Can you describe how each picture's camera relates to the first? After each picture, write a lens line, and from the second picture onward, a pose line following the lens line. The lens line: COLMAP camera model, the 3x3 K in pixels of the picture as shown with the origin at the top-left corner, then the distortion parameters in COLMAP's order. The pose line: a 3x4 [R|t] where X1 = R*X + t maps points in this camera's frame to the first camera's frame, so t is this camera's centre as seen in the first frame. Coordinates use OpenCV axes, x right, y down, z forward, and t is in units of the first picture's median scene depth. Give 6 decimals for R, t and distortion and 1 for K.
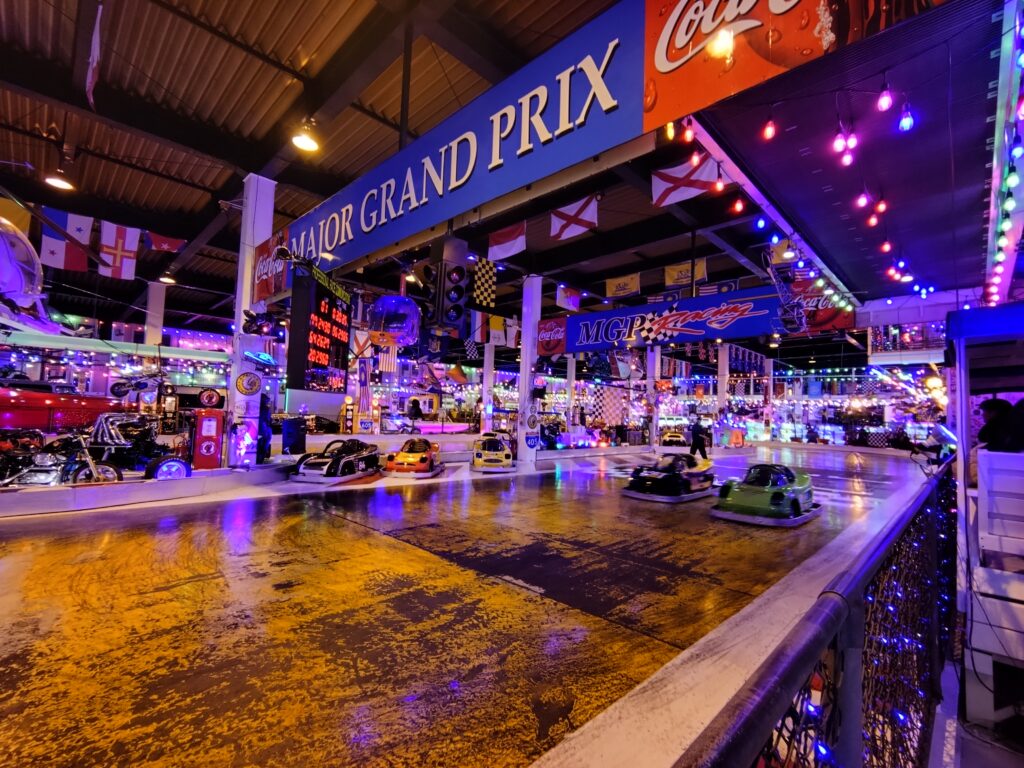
lens RADIAL K [[470.8, 0, 517.3], [0, 470.8, 388.2], [0, 0, 1]] dist [-0.000766, 0.000308]
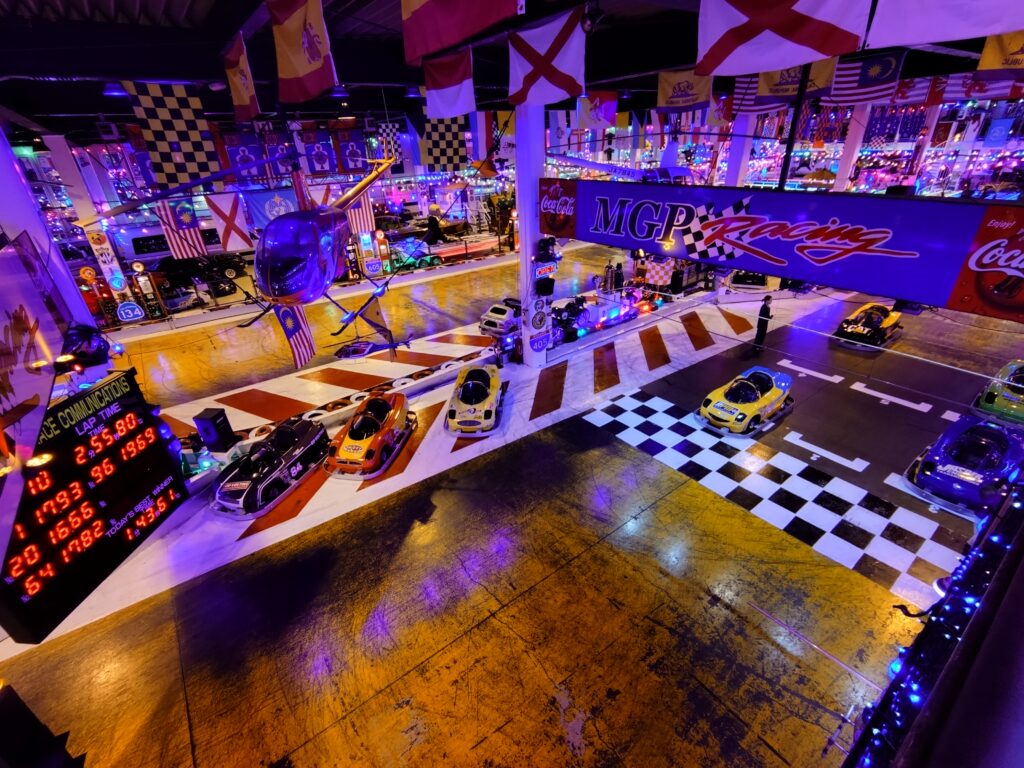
lens RADIAL K [[470.8, 0, 517.3], [0, 470.8, 388.2], [0, 0, 1]] dist [-0.000766, 0.000308]
pose [[0.985897, 0.008598, -0.167133, 0.153385], [0.080547, 0.851020, 0.518918, -0.286532], [0.146695, -0.525062, 0.838326, 0.351128]]
